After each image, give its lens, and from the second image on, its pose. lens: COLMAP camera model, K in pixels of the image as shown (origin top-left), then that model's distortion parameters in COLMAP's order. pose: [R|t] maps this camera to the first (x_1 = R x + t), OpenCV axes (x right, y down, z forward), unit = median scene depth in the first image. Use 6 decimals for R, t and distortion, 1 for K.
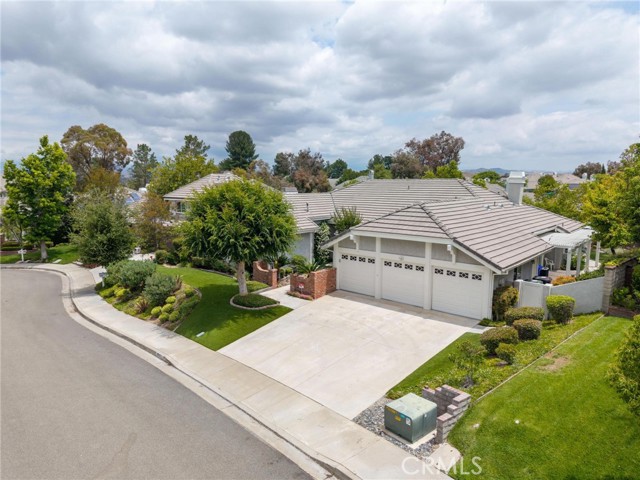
lens RADIAL K [[417.4, 0, 320.0], [0, 417.4, 240.0], [0, 0, 1]] dist [-0.003837, -0.004625]
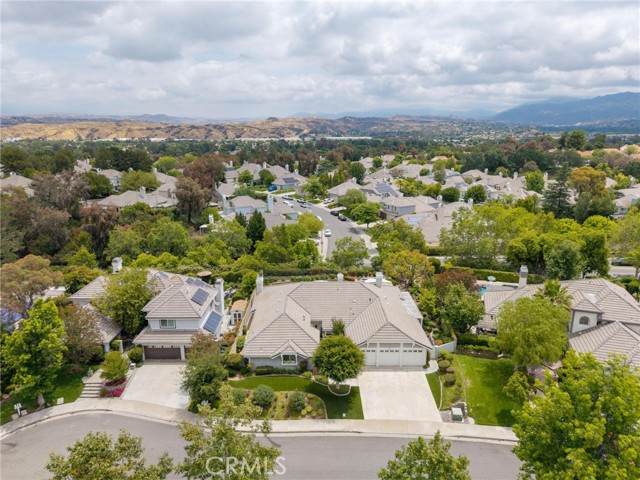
lens RADIAL K [[439.4, 0, 308.1], [0, 439.4, 238.2], [0, 0, 1]] dist [-0.002228, -0.001042]
pose [[0.746484, -0.163198, 0.645080, -1.620599], [0.079892, 0.984426, 0.156598, -0.980445], [-0.660590, -0.065361, 0.747896, -0.504465]]
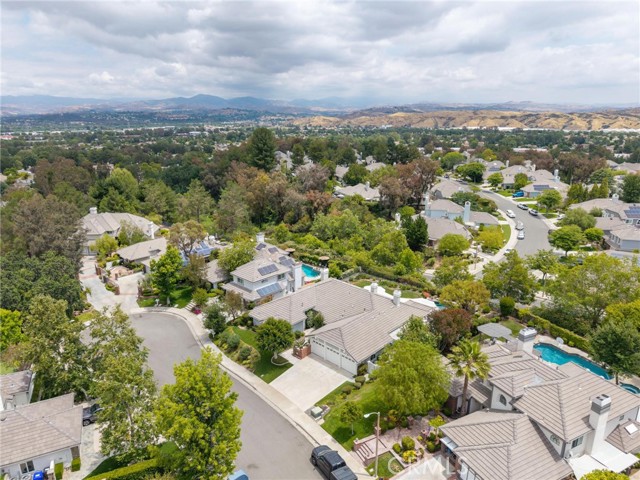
lens RADIAL K [[430.5, 0, 320.0], [0, 430.5, 240.0], [0, 0, 1]] dist [-0.001193, -0.004409]
pose [[0.998542, 0.008953, -0.053226, 0.258182], [-0.000006, 0.986165, 0.165764, -1.136918], [0.053974, -0.165522, 0.984728, -1.697567]]
